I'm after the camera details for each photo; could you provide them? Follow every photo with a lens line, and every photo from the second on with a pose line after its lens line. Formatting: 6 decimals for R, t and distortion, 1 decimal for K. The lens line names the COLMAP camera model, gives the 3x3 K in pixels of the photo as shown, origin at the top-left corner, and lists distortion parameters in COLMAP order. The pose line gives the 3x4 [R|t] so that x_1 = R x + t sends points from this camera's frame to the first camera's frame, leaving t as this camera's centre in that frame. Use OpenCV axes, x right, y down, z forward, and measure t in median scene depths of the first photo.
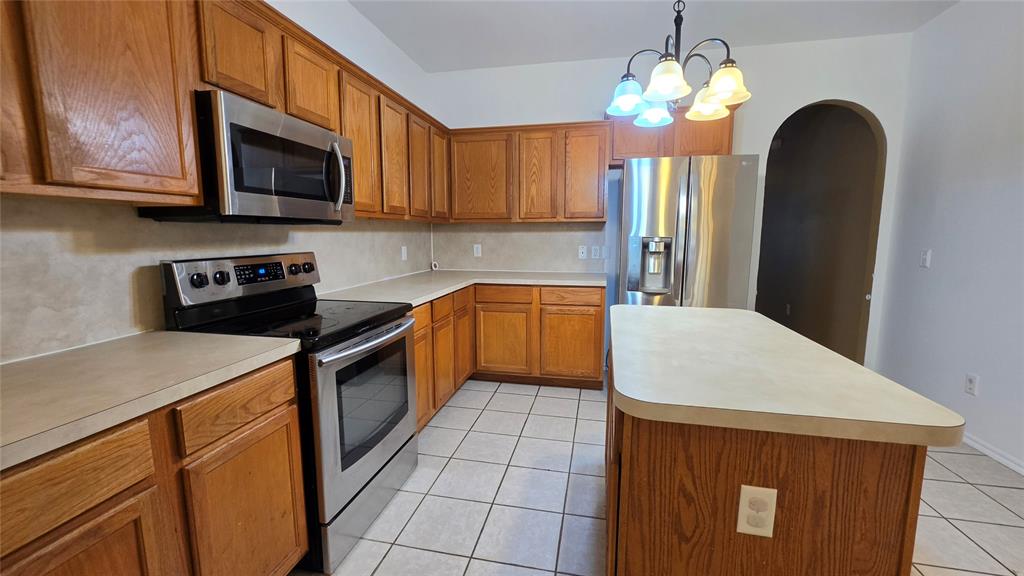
lens RADIAL K [[411.7, 0, 512.0], [0, 411.7, 288.0], [0, 0, 1]] dist [0.000567, 0.000201]
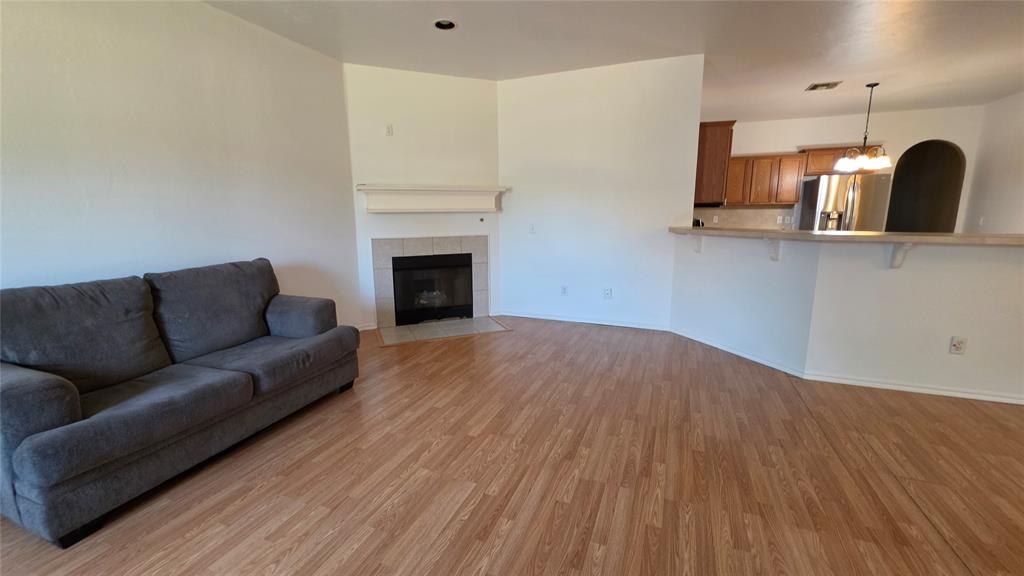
lens RADIAL K [[411.7, 0, 512.0], [0, 411.7, 288.0], [0, 0, 1]] dist [0.000567, 0.000201]
pose [[0.984498, 0.024324, -0.173699, -0.771457], [-0.013985, 0.998070, 0.060500, 0.141322], [0.174835, -0.057133, 0.982939, -1.207116]]
